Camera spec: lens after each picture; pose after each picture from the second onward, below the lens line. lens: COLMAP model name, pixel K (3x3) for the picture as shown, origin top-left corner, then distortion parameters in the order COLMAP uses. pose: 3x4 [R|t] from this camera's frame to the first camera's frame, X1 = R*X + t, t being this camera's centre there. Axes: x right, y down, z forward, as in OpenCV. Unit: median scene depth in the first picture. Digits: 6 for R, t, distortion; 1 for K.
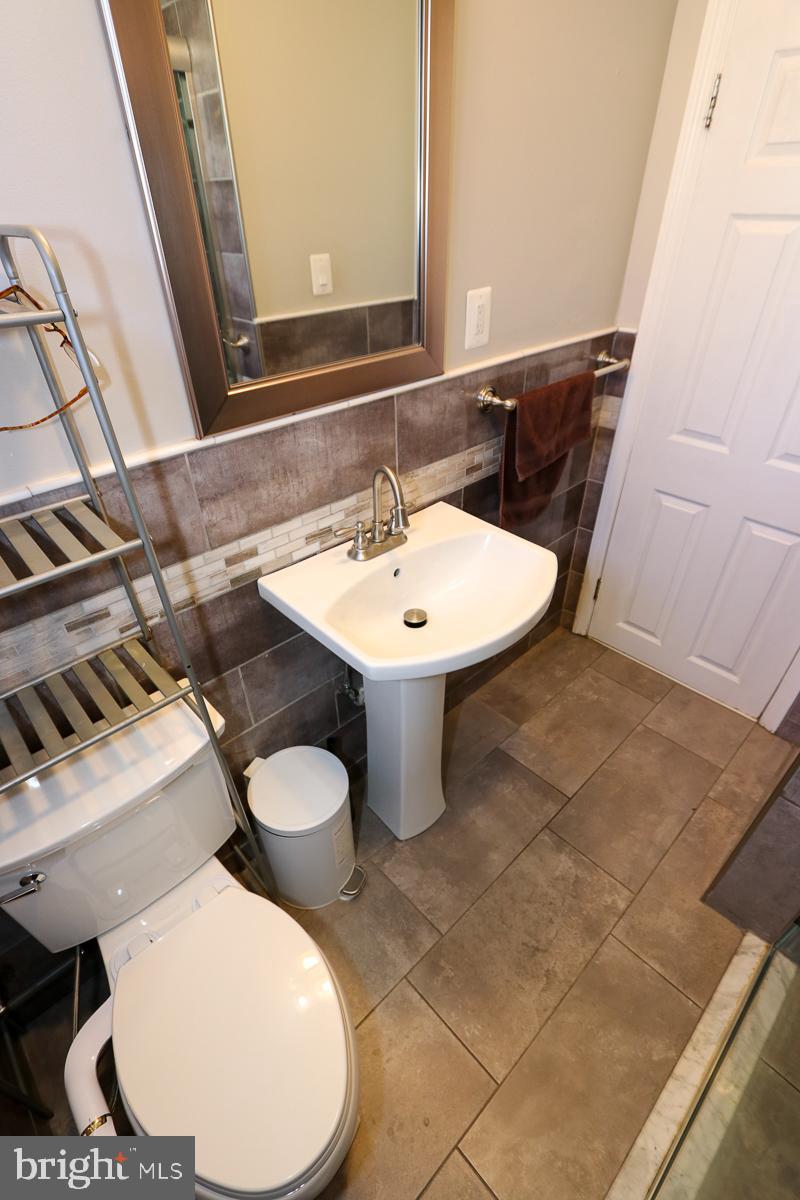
lens RADIAL K [[550.7, 0, 397.3], [0, 550.7, 606.9], [0, 0, 1]] dist [-0.020468, 0.003557]
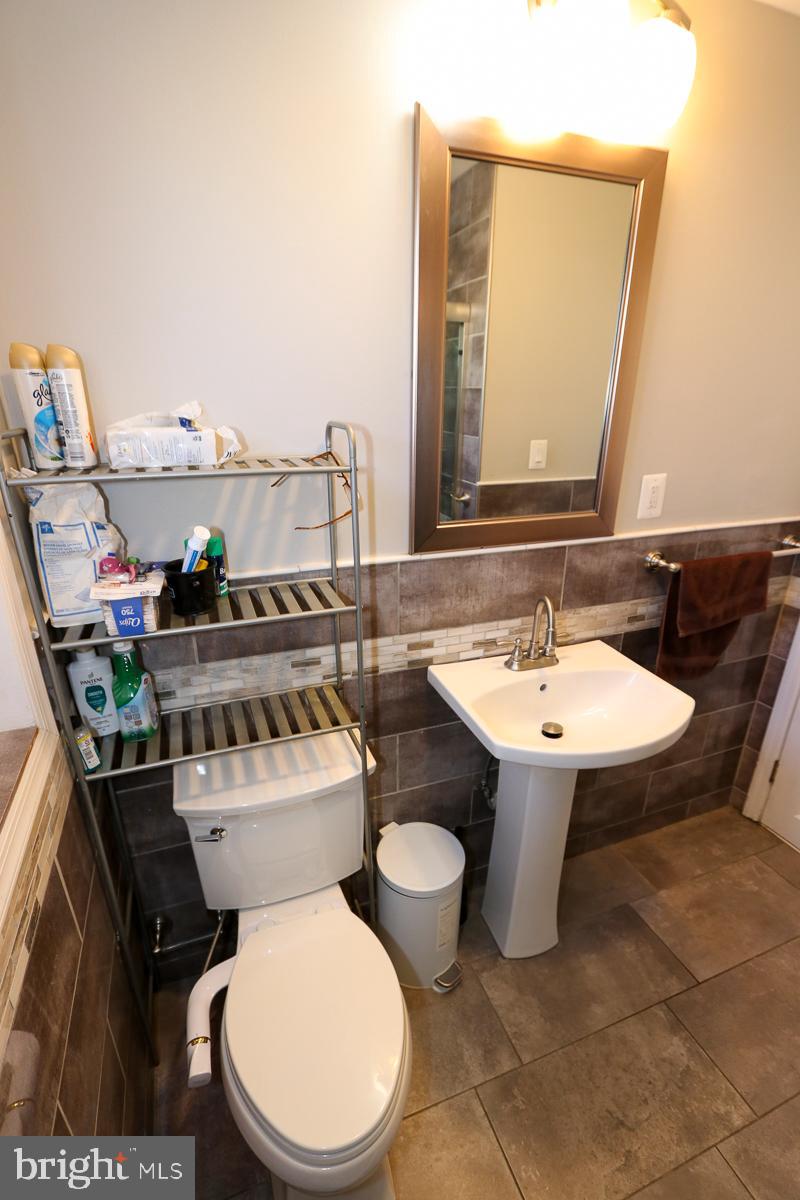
lens RADIAL K [[550.7, 0, 399.2], [0, 550.7, 601.1], [0, 0, 1]] dist [-0.020468, 0.003557]
pose [[0.921972, 0.154050, -0.355296, 0.093307], [-0.245144, 0.942411, -0.227521, 0.094783], [0.299786, 0.296867, 0.906641, -0.179529]]
